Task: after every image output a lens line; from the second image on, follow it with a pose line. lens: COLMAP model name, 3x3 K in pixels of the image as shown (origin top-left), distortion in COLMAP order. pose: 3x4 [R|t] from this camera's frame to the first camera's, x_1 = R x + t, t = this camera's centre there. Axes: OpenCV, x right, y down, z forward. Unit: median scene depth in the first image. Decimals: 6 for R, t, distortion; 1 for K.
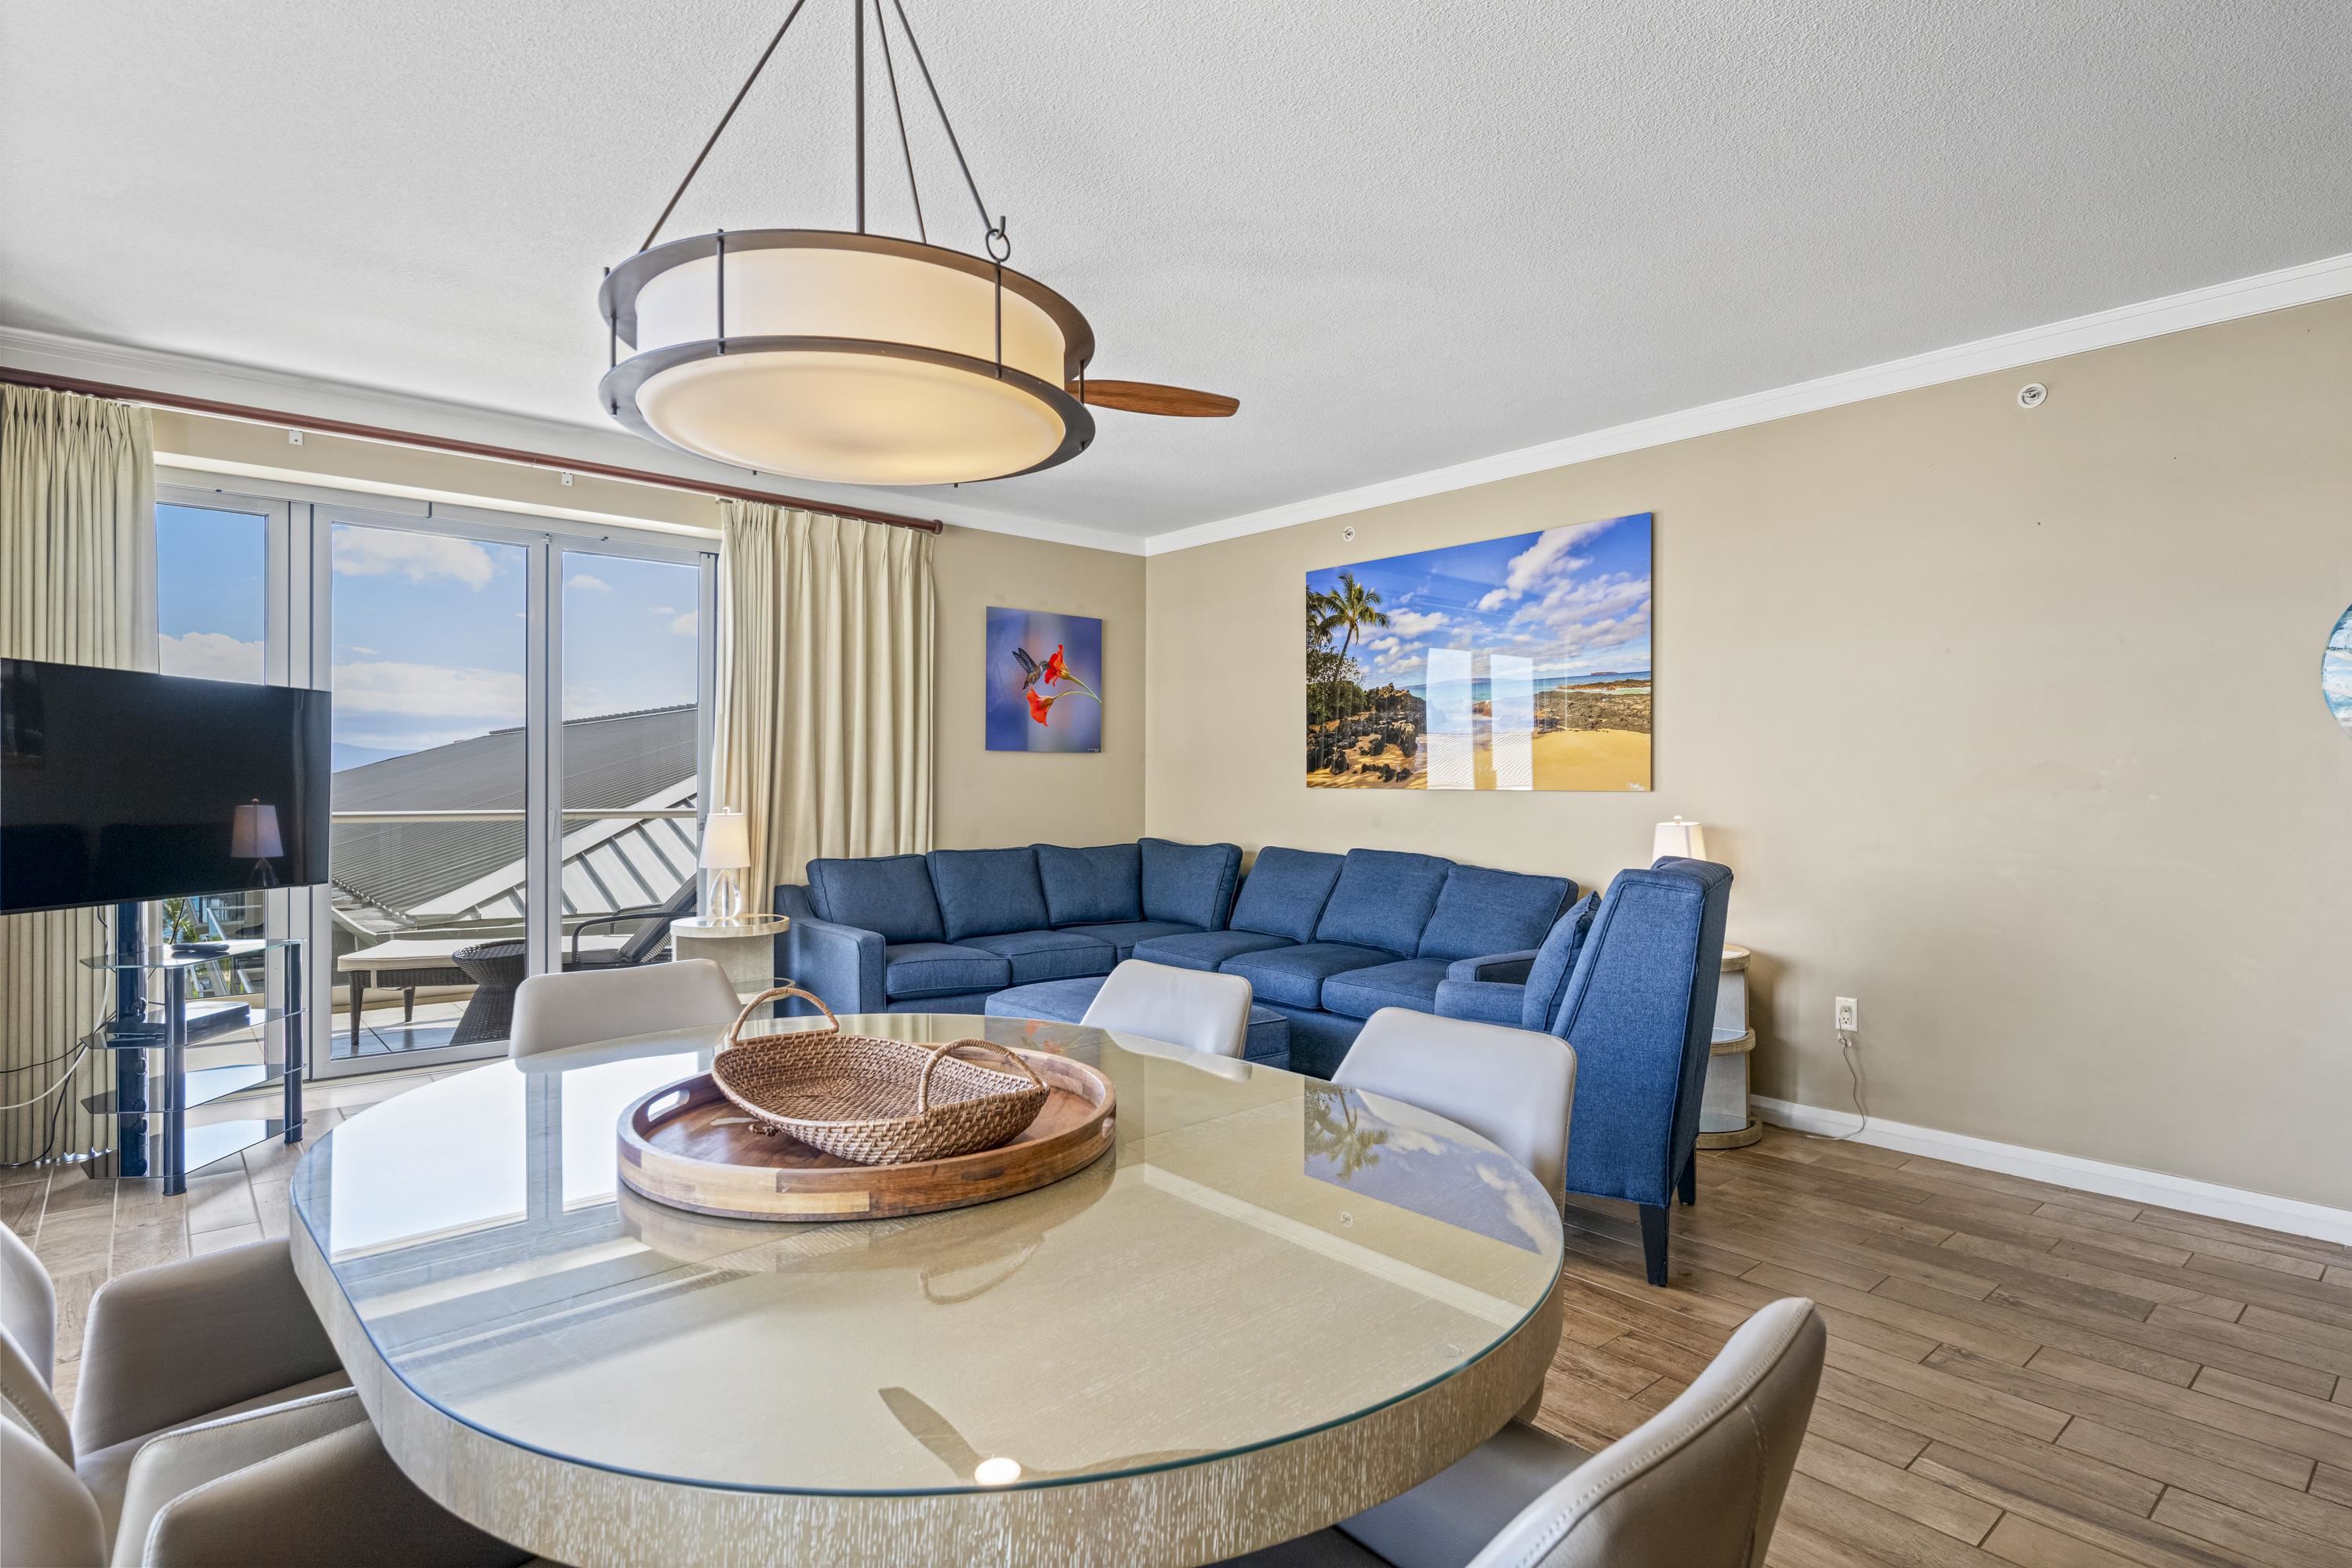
lens RADIAL K [[1212.1, 0, 1177.1], [0, 1212.1, 778.7], [0, 0, 1]] dist [0.000194, -0.000059]
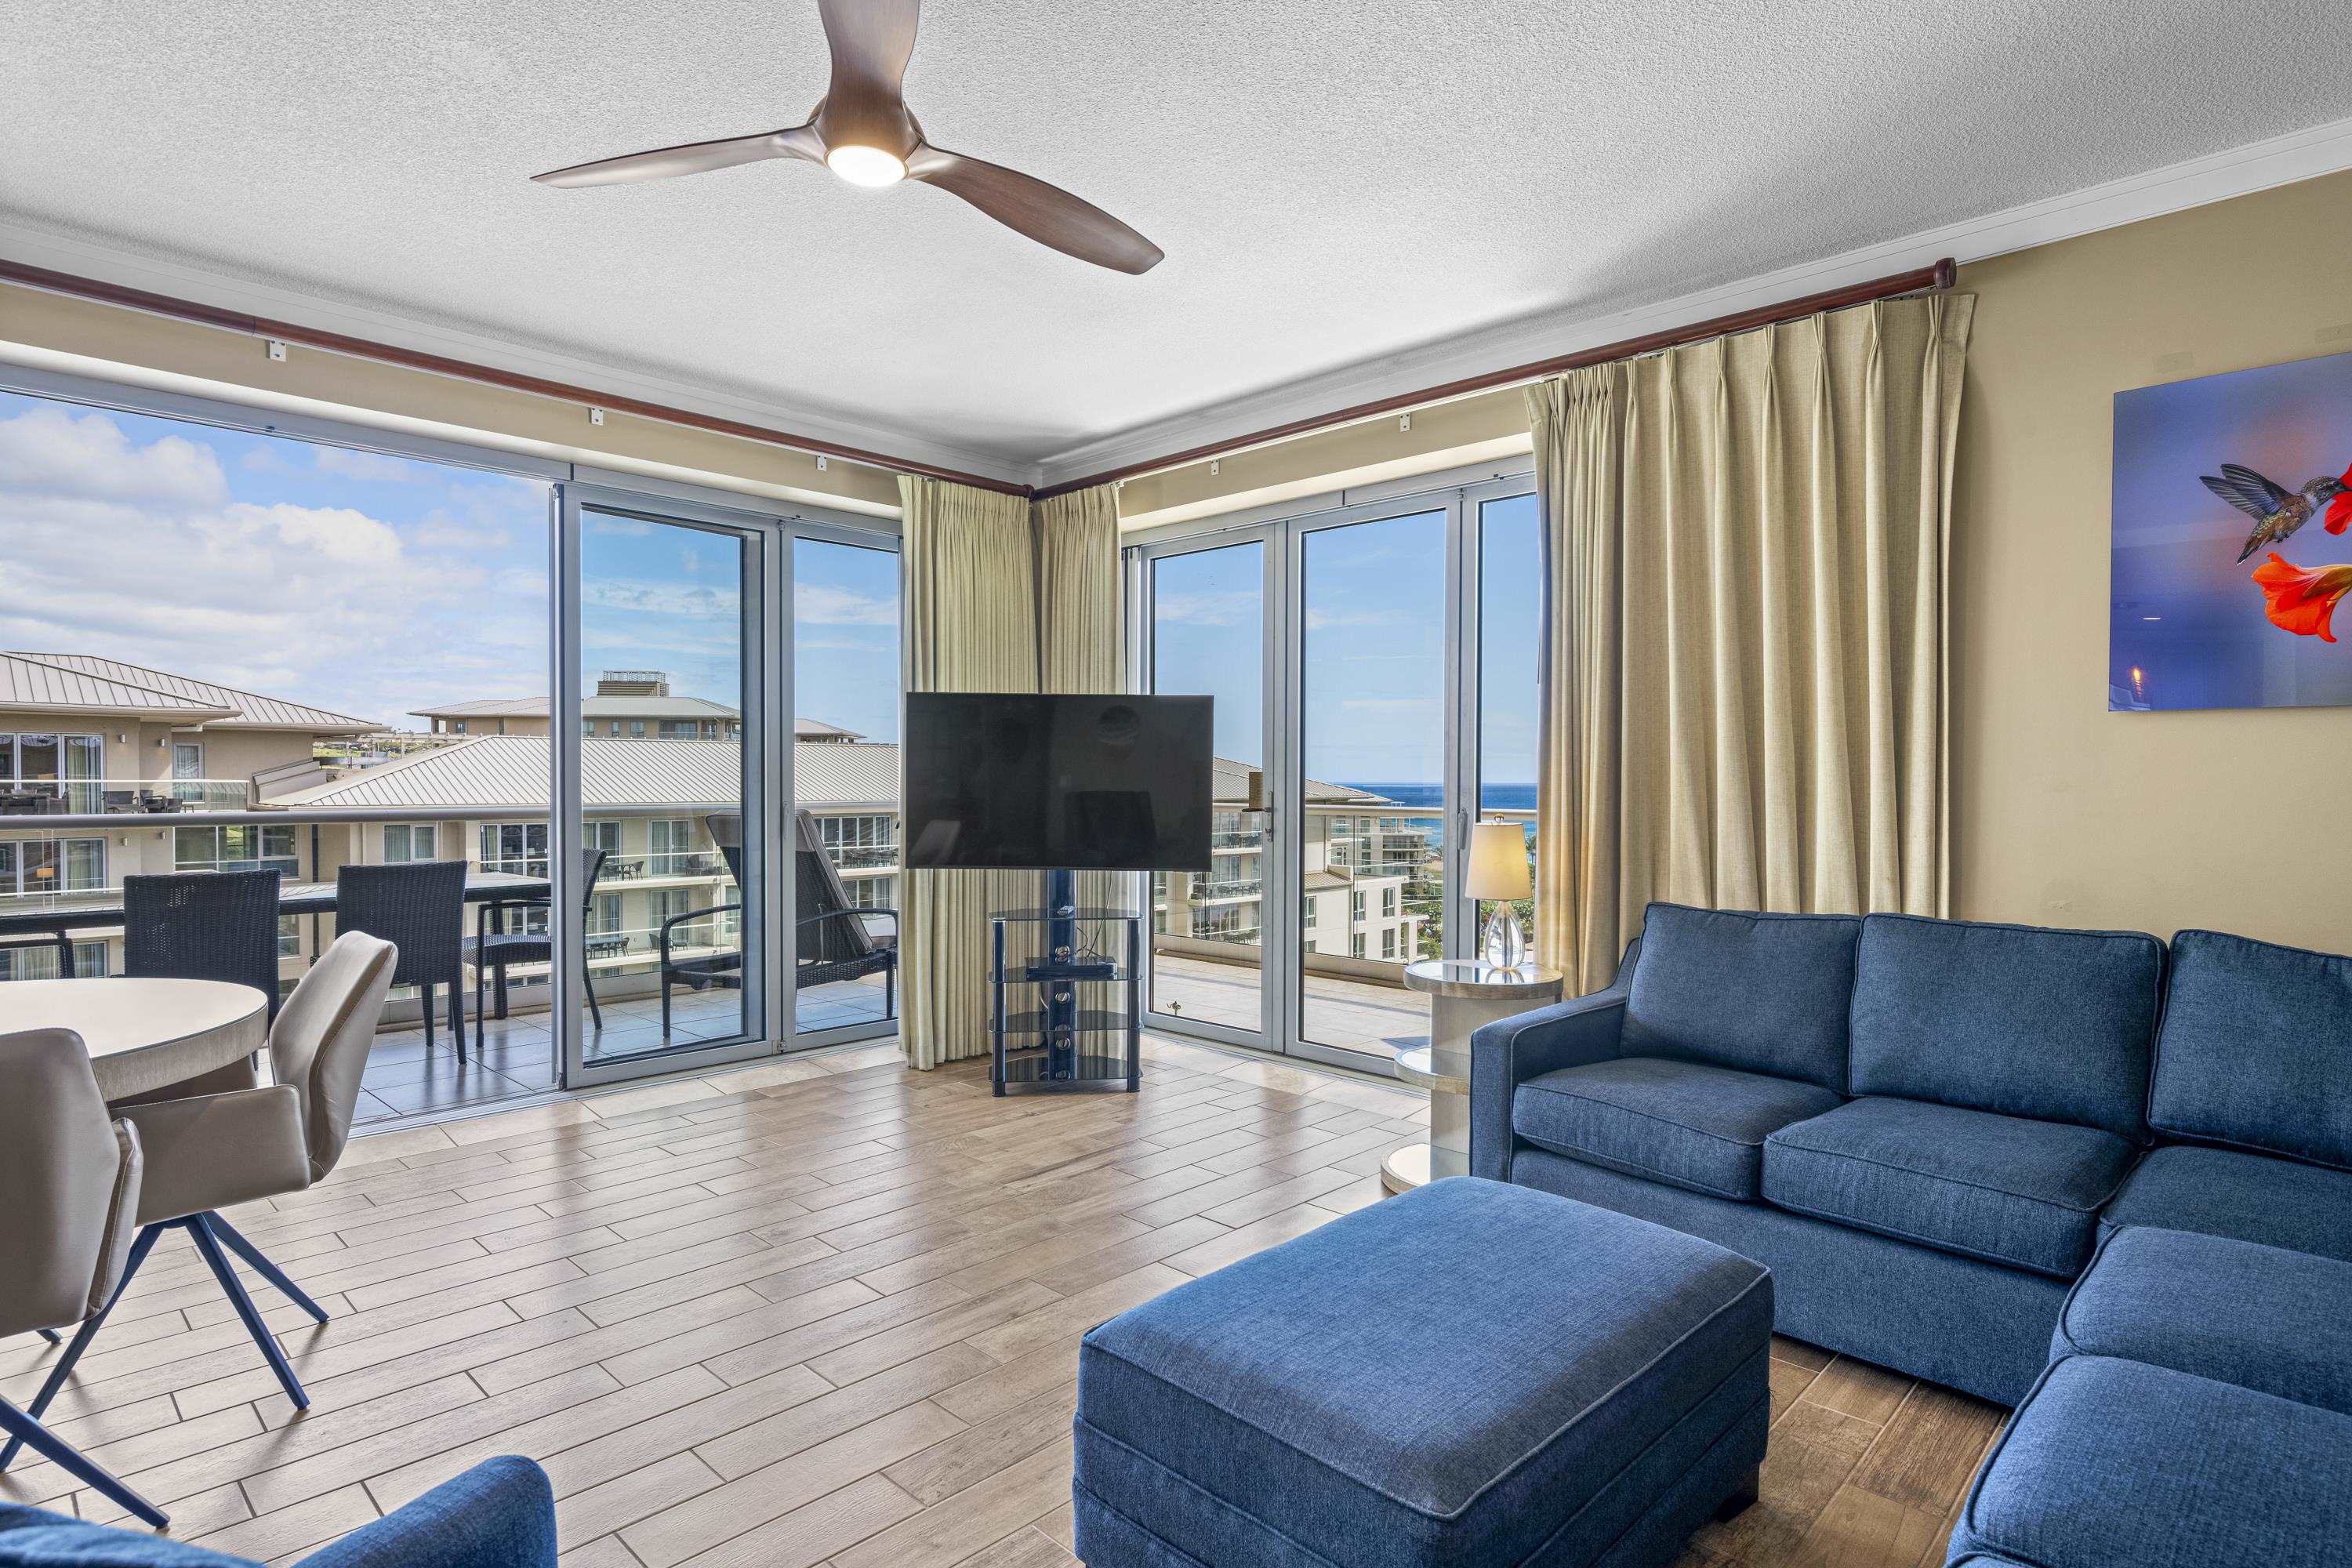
lens RADIAL K [[1212.1, 0, 1164.8], [0, 1212.1, 800.1], [0, 0, 1]] dist [0.000194, -0.000059]
pose [[0.075684, 0.014729, -0.997023, 0.334921], [-0.004160, 0.999887, 0.014456, 0.005742], [0.997123, 0.003054, 0.075737, 0.758263]]
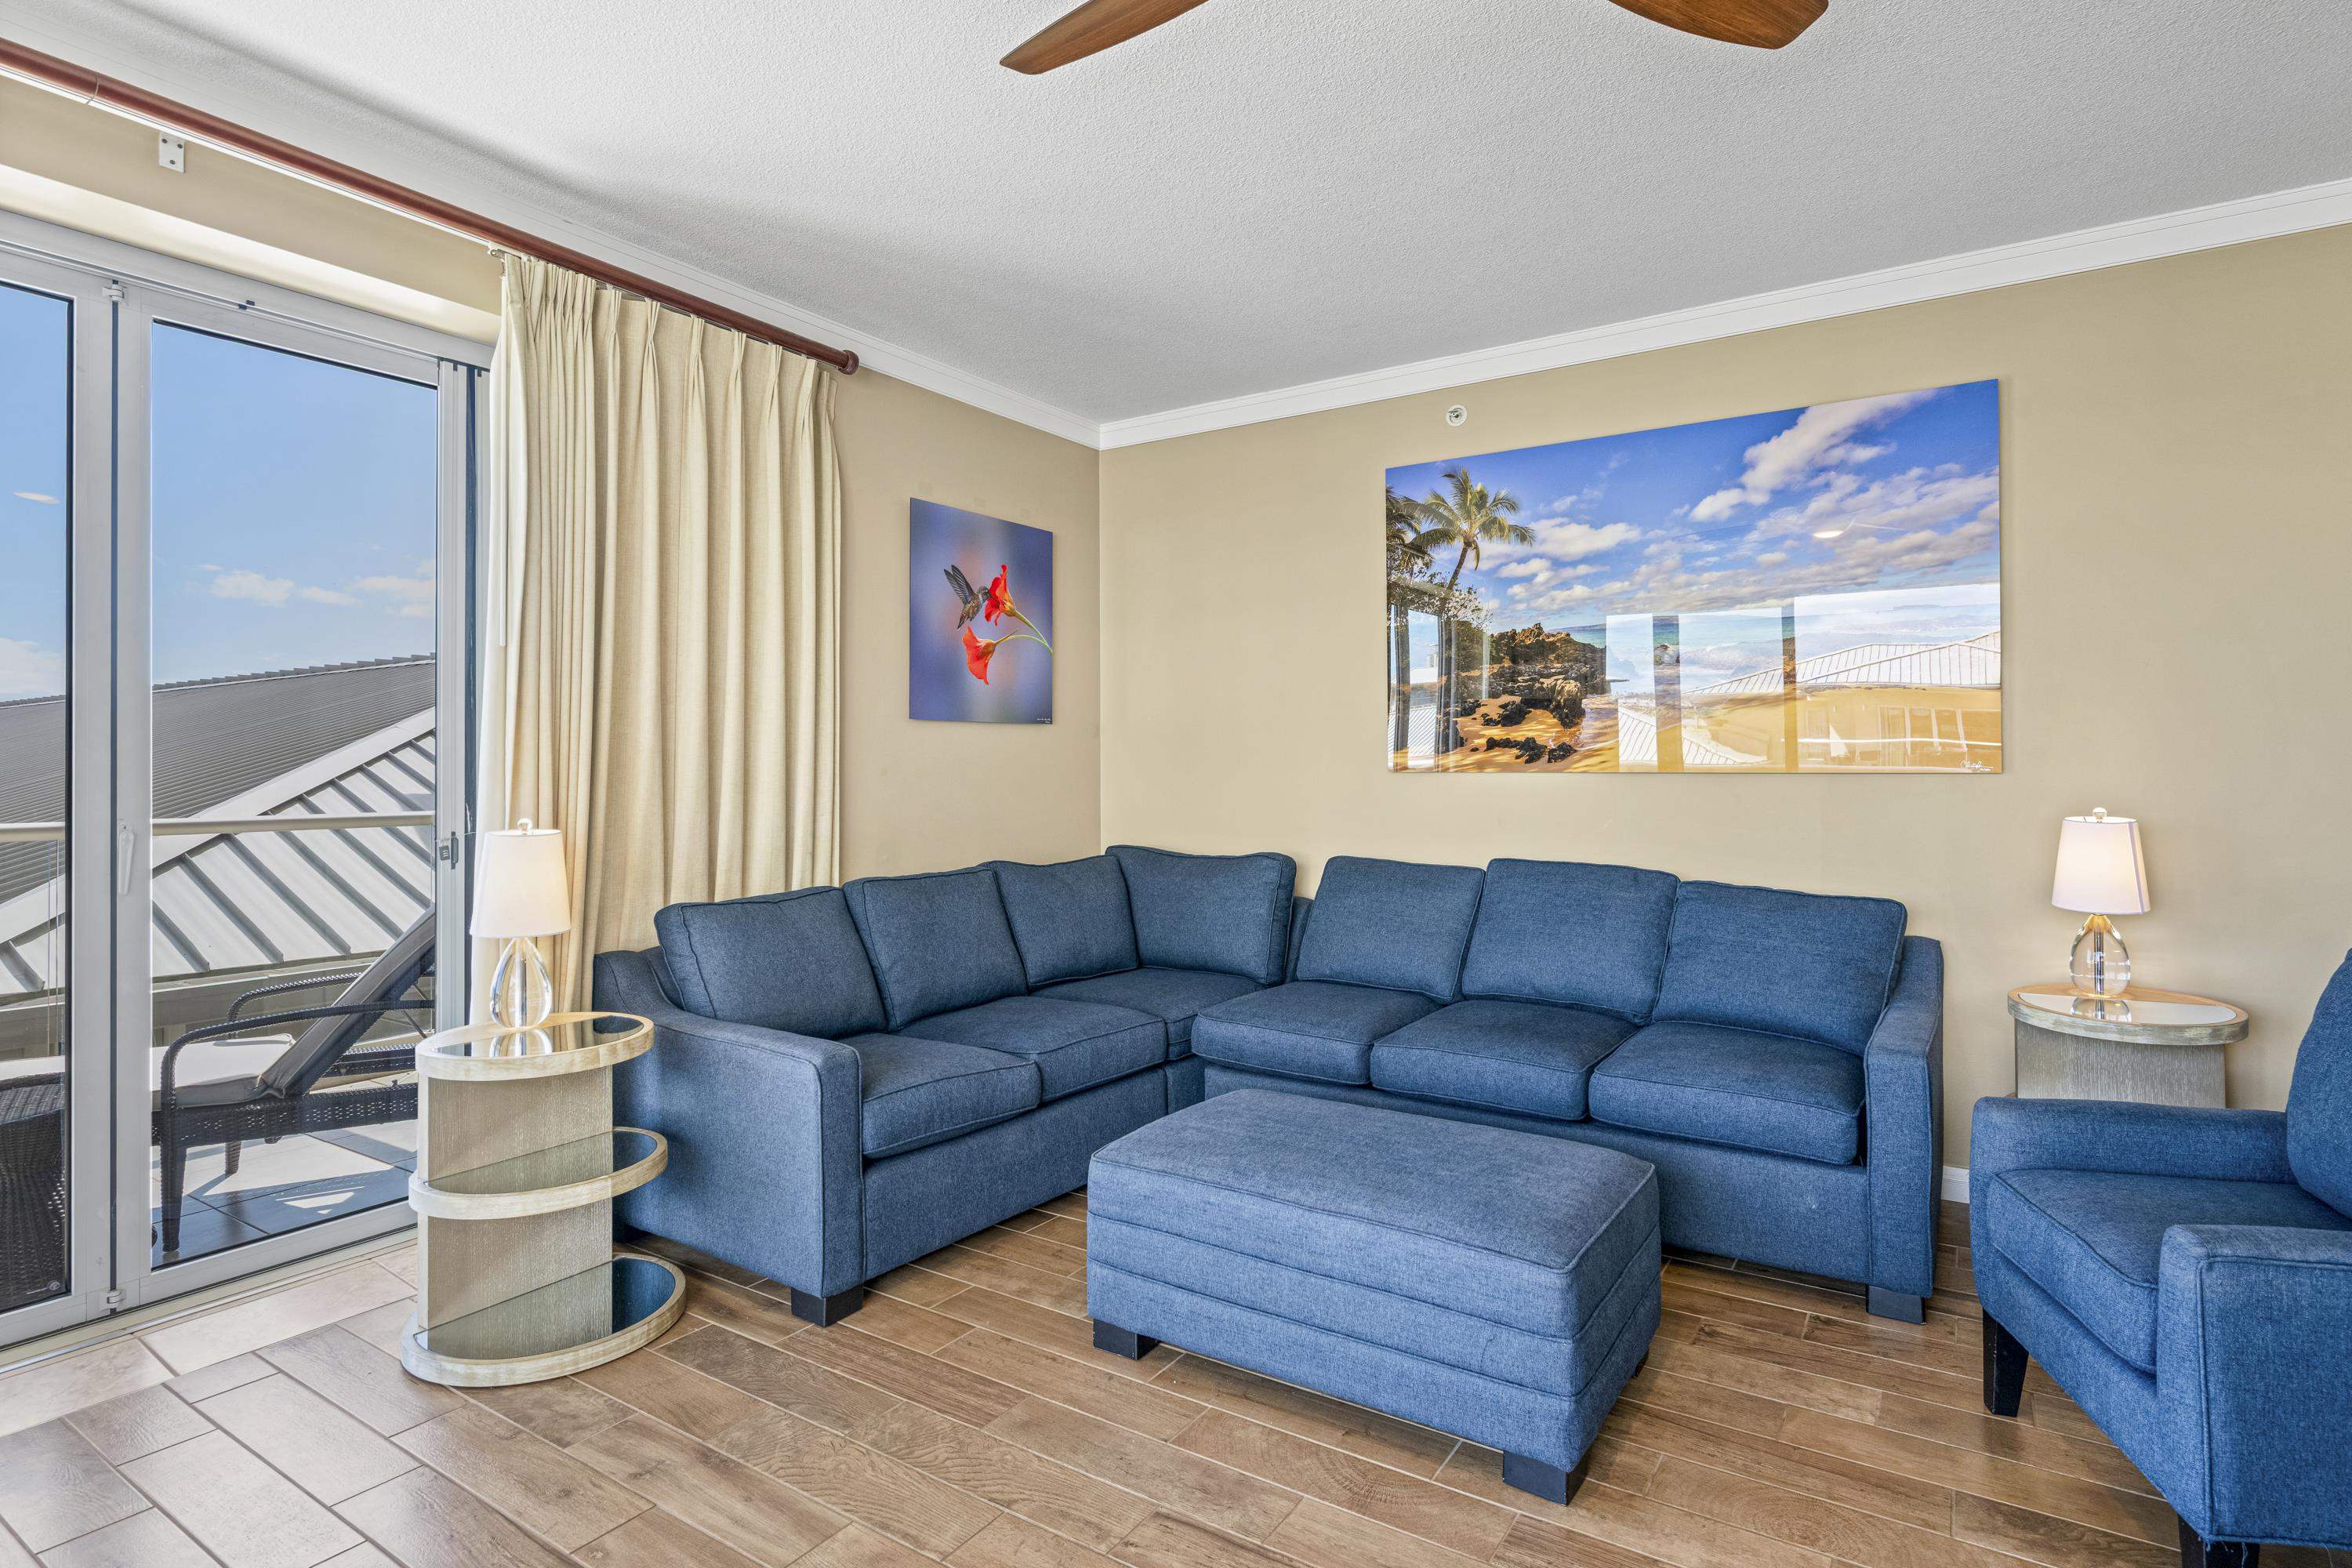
lens RADIAL K [[1212.1, 0, 1177.0], [0, 1212.1, 752.5], [0, 0, 1]] dist [0.000194, -0.000059]
pose [[0.962500, -0.005574, 0.271223, -0.243451], [0.007298, 0.999959, -0.005349, -0.001173], [-0.271182, 0.007127, 0.962502, 0.414976]]
